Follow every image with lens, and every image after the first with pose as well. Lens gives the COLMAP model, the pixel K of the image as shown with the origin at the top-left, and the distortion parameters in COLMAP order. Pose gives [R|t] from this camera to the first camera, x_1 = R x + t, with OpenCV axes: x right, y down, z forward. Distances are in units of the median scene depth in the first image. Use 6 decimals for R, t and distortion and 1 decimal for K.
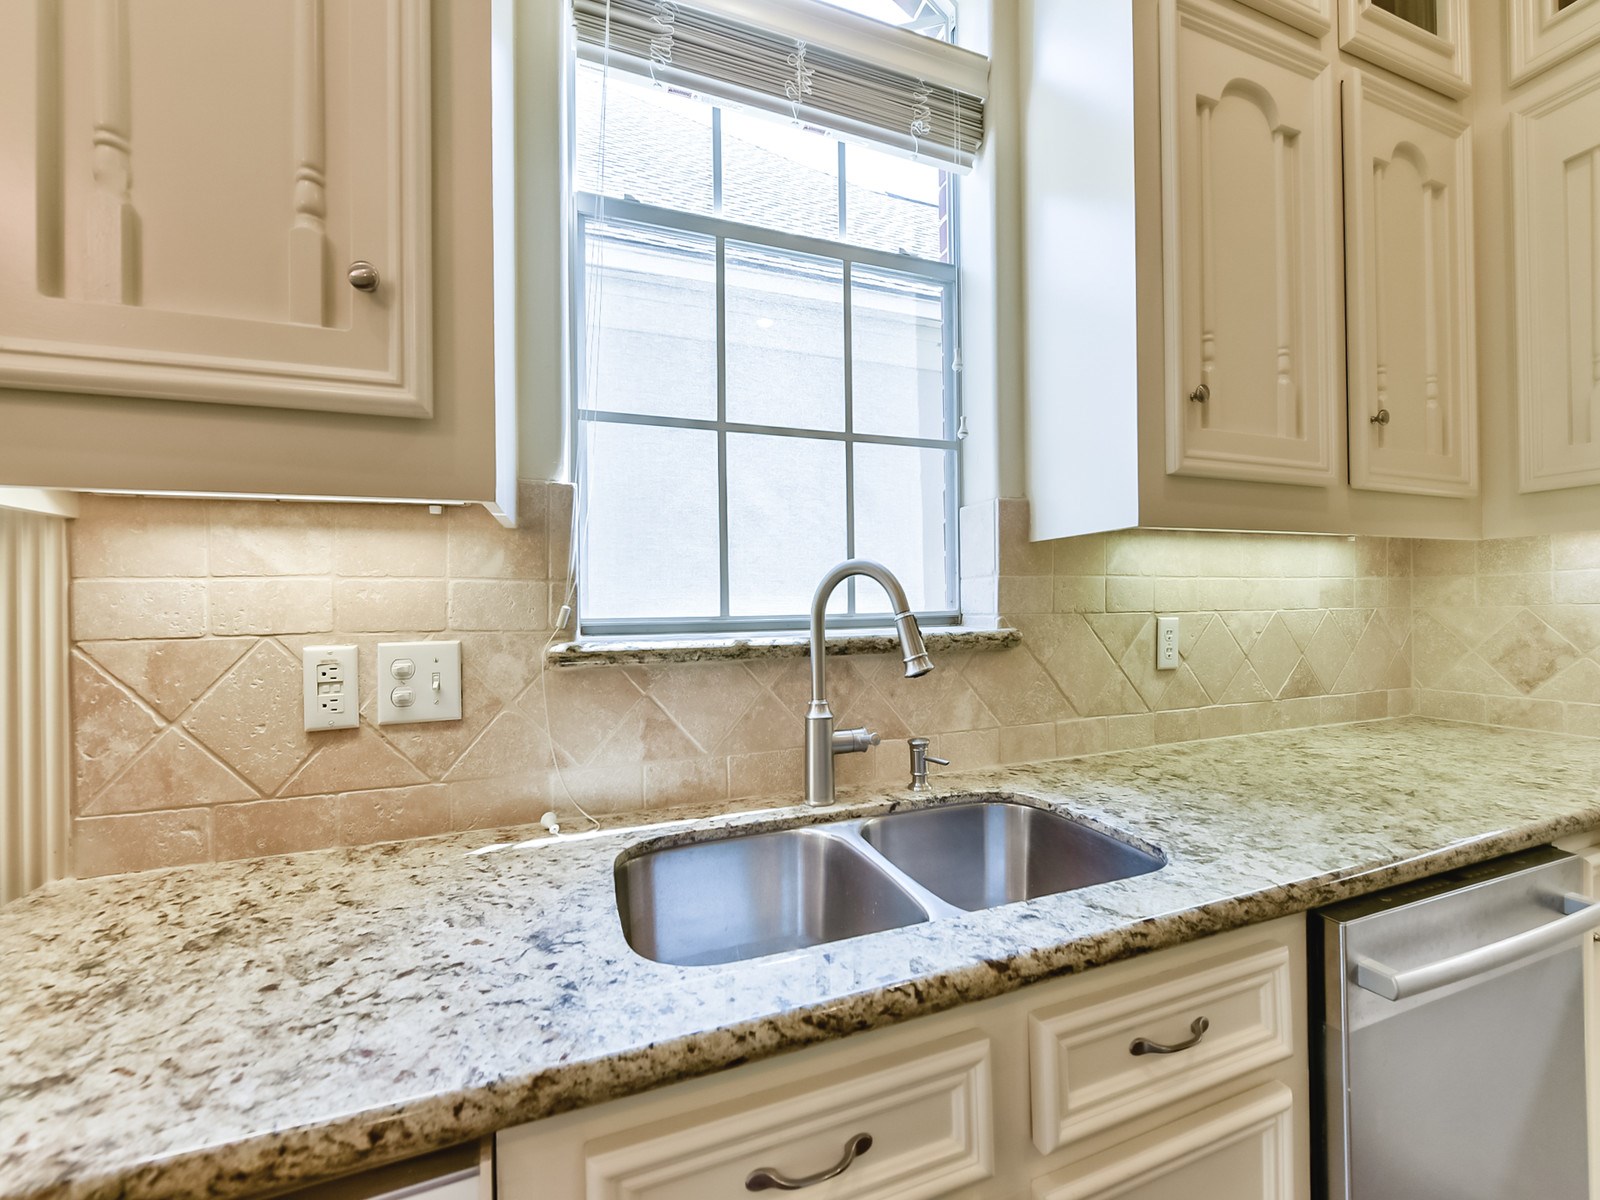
lens RADIAL K [[646.9, 0, 812.7], [0, 646.9, 605.8], [0, 0, 1]] dist [-0.002781, -0.000105]
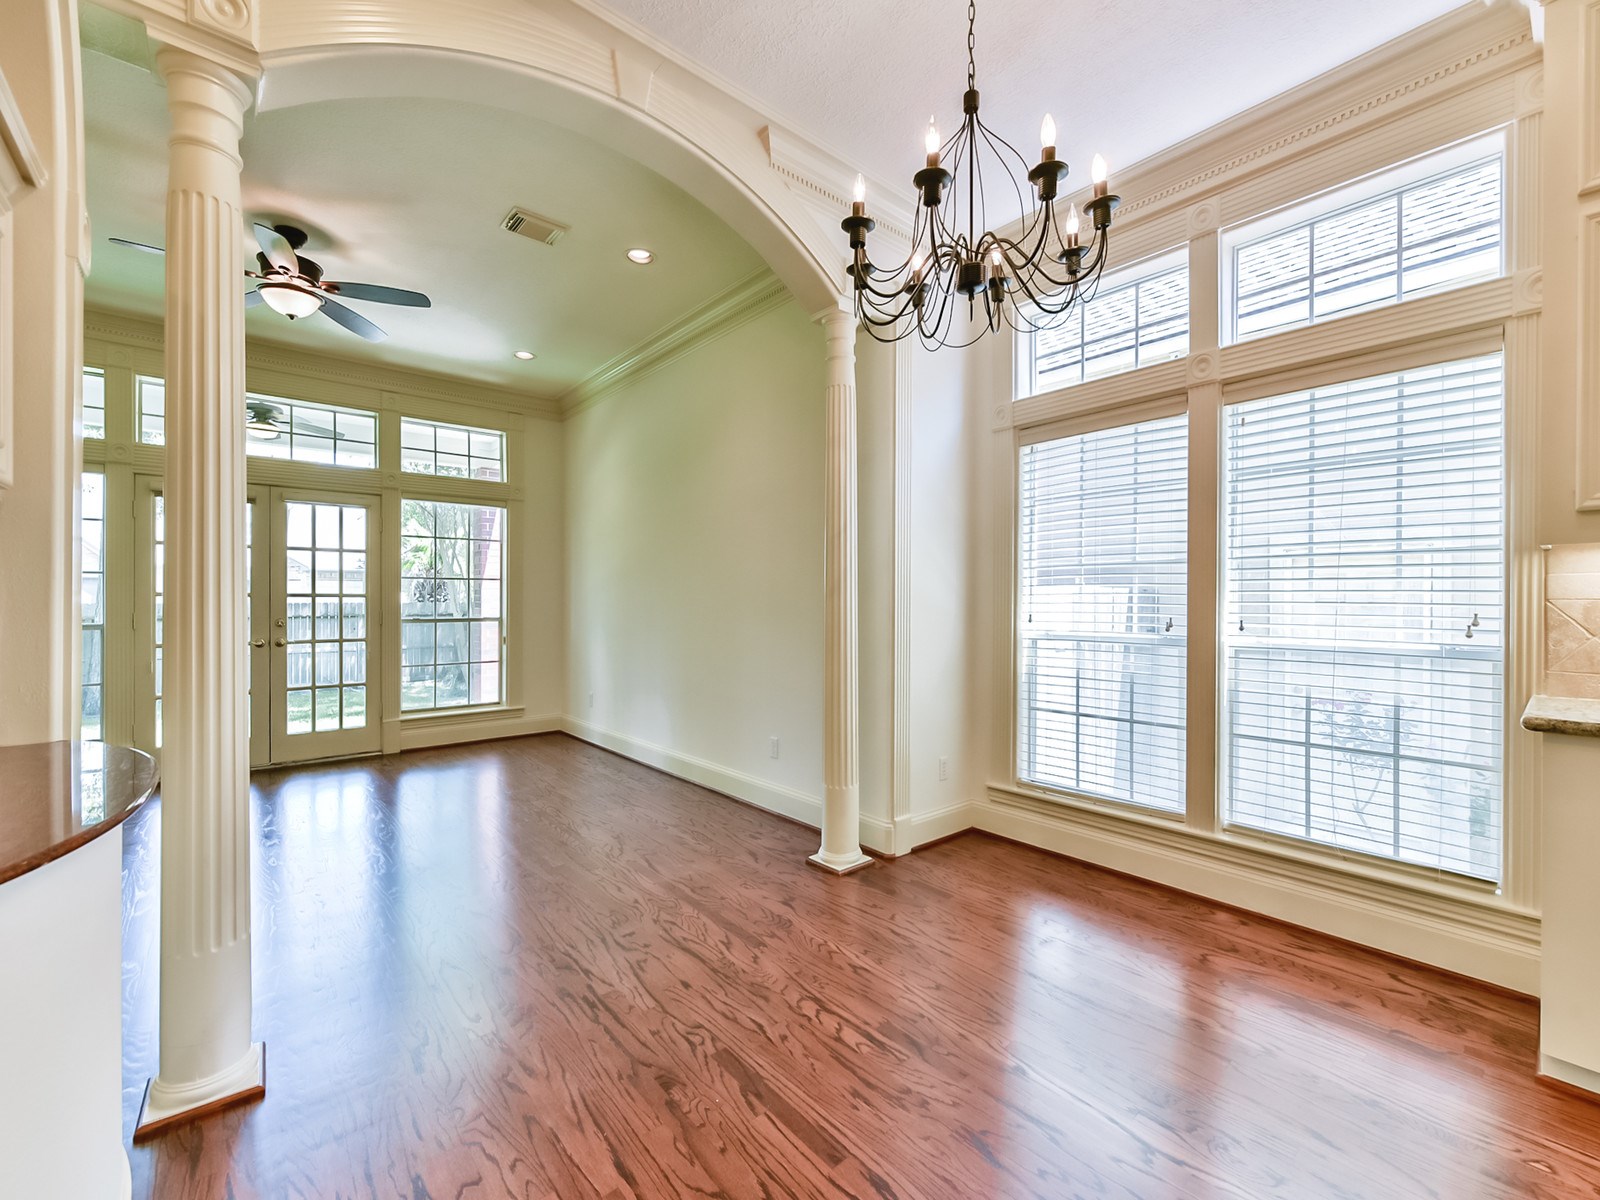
lens RADIAL K [[650.4, 0, 803.8], [0, 650.4, 600.5], [0, 0, 1]] dist [-0.013647, -0.000026]
pose [[0.345846, 0.015448, -0.938164, 0.118997], [-0.003992, 0.999880, 0.014993, 0.025495], [0.938283, -0.001440, 0.345866, -1.893126]]
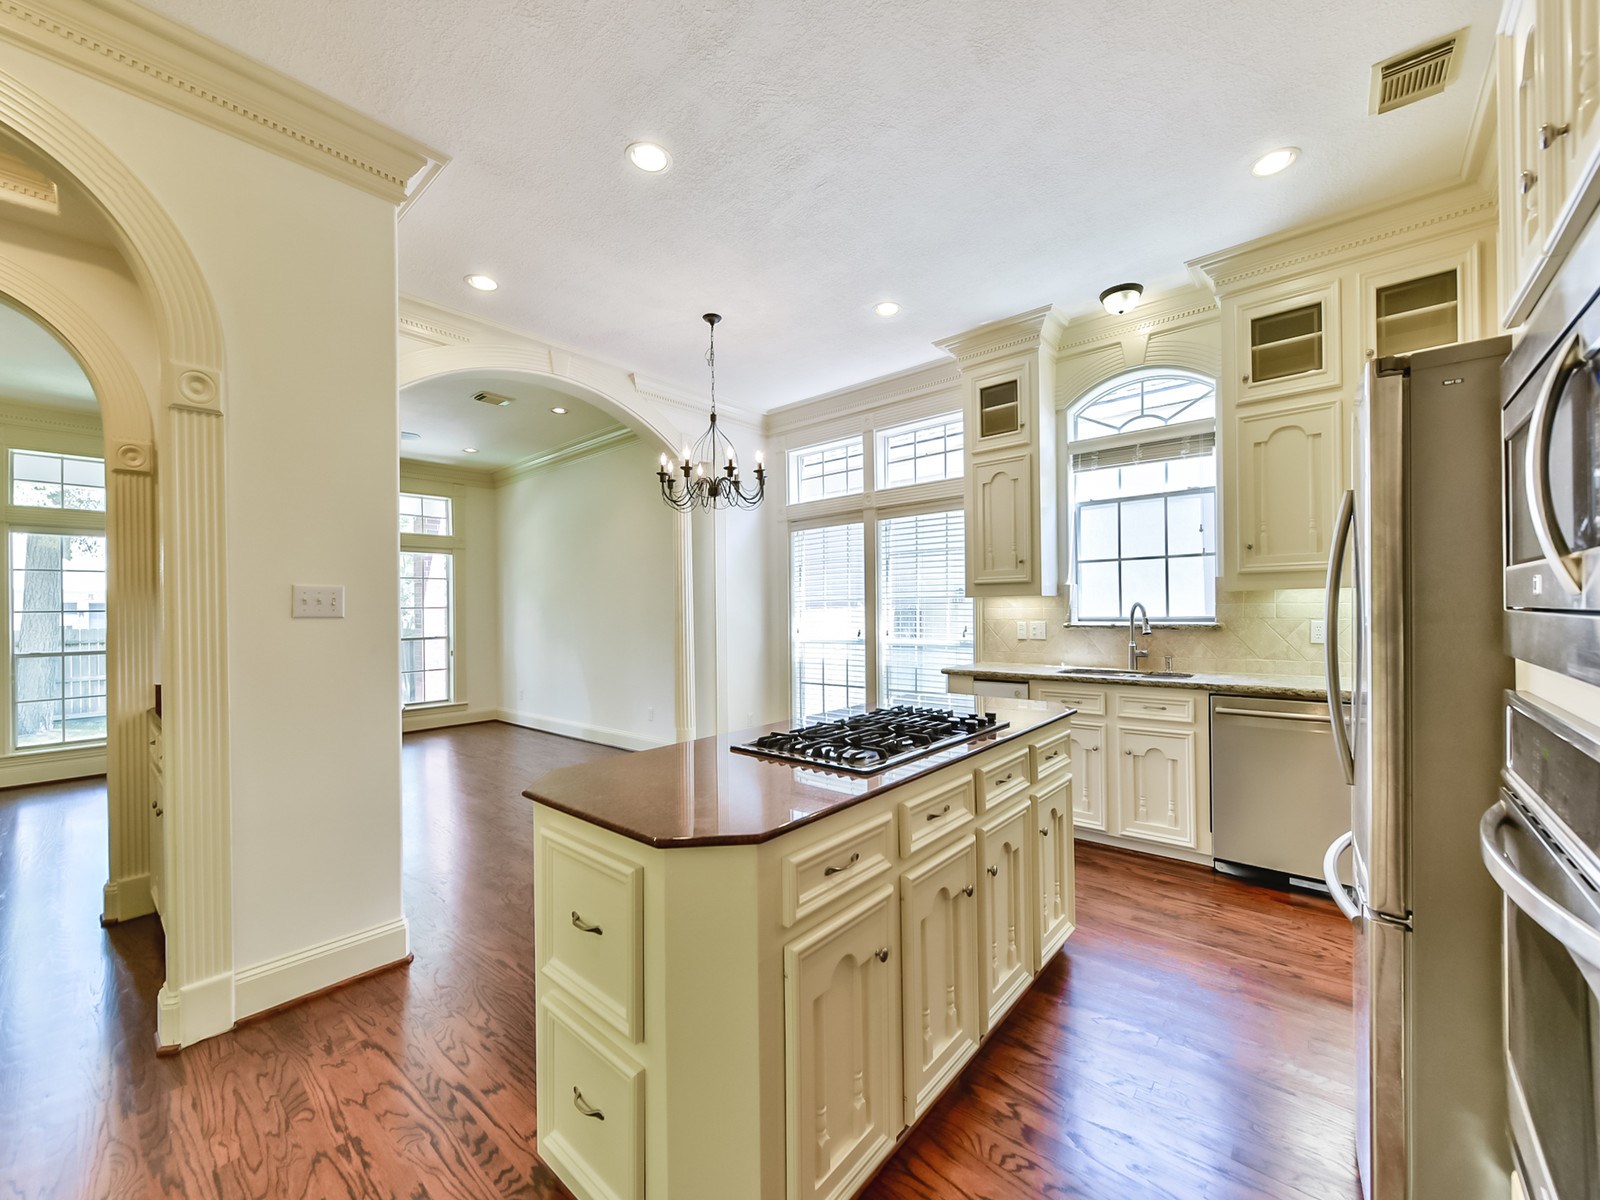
lens RADIAL K [[633.2, 0, 810.6], [0, 633.2, 608.8], [0, 0, 1]] dist [-0.002250, -0.000871]
pose [[0.485553, 0.006513, -0.874183, 2.222433], [0.008825, 0.999885, 0.012351, -0.092239], [0.874162, -0.013711, 0.485440, -2.266928]]
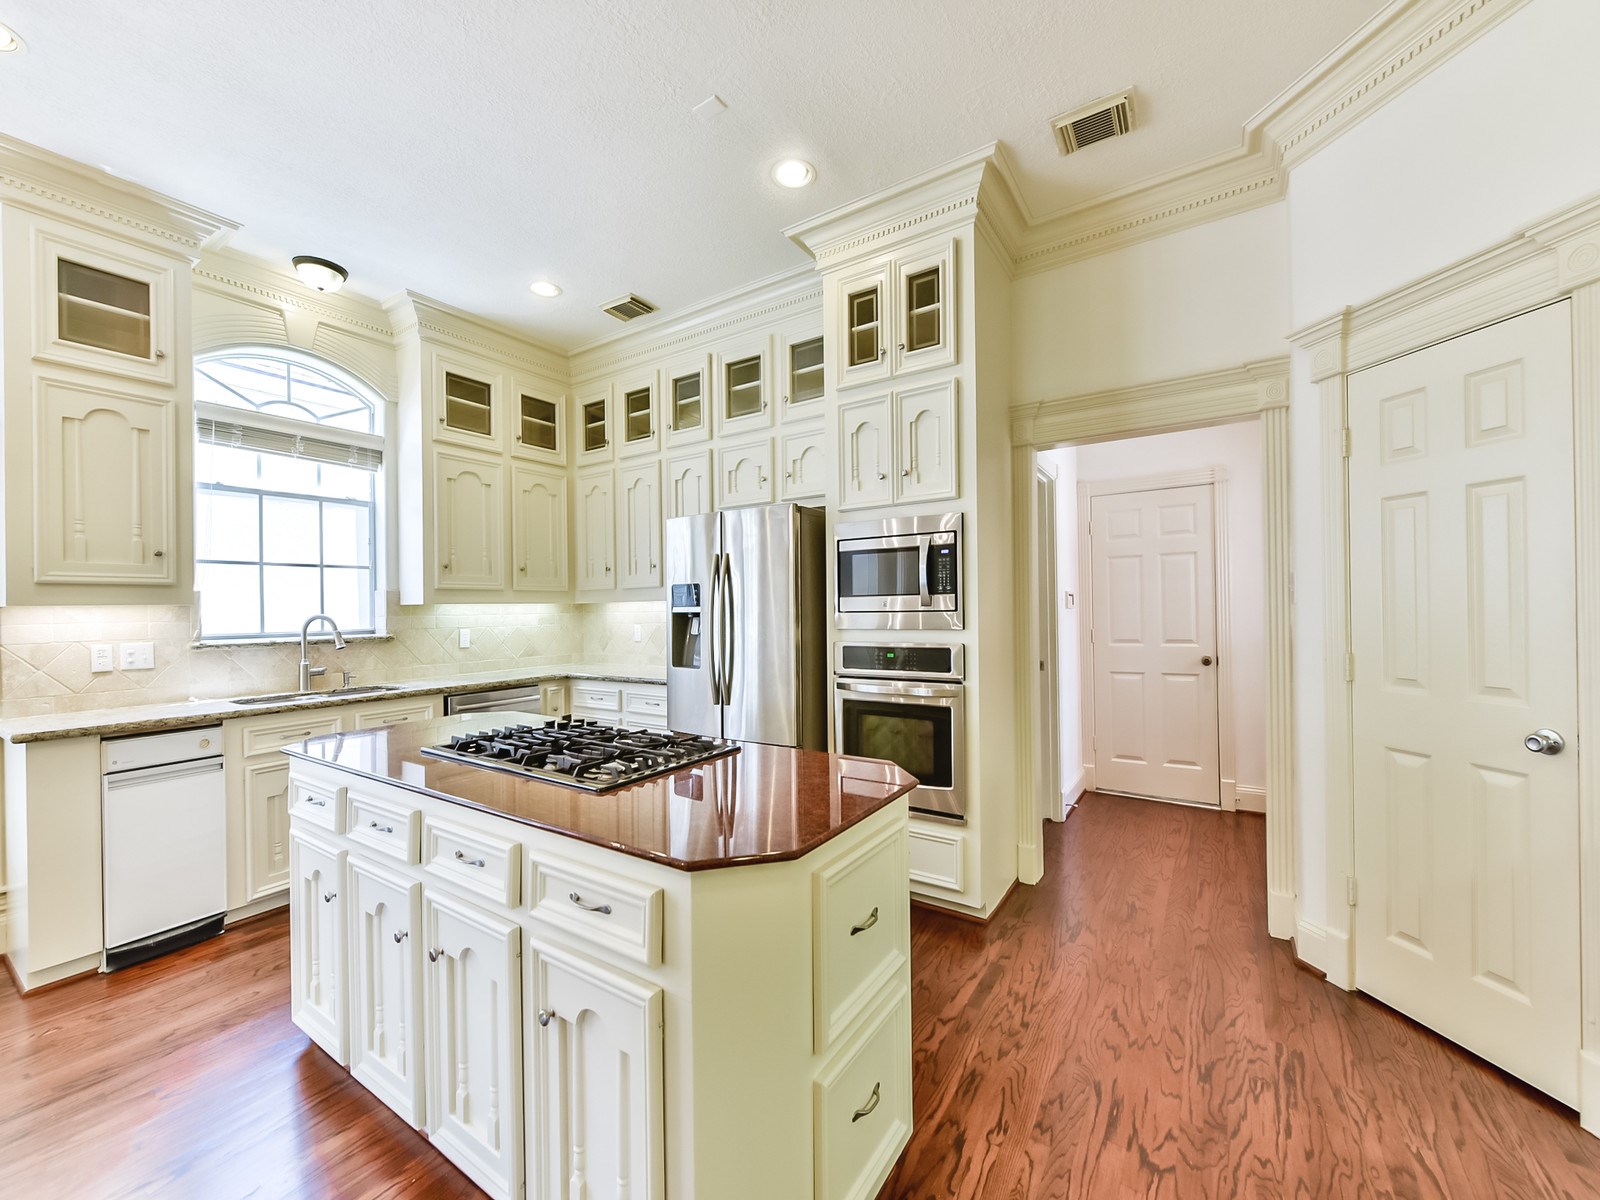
lens RADIAL K [[633.2, 0, 823.7], [0, 633.2, 607.6], [0, 0, 1]] dist [-0.002250, -0.000871]
pose [[0.794774, 0.003286, 0.606897, 0.151247], [0.002409, 0.999960, -0.008570, -0.070966], [-0.606901, 0.008273, 0.794734, -2.987962]]
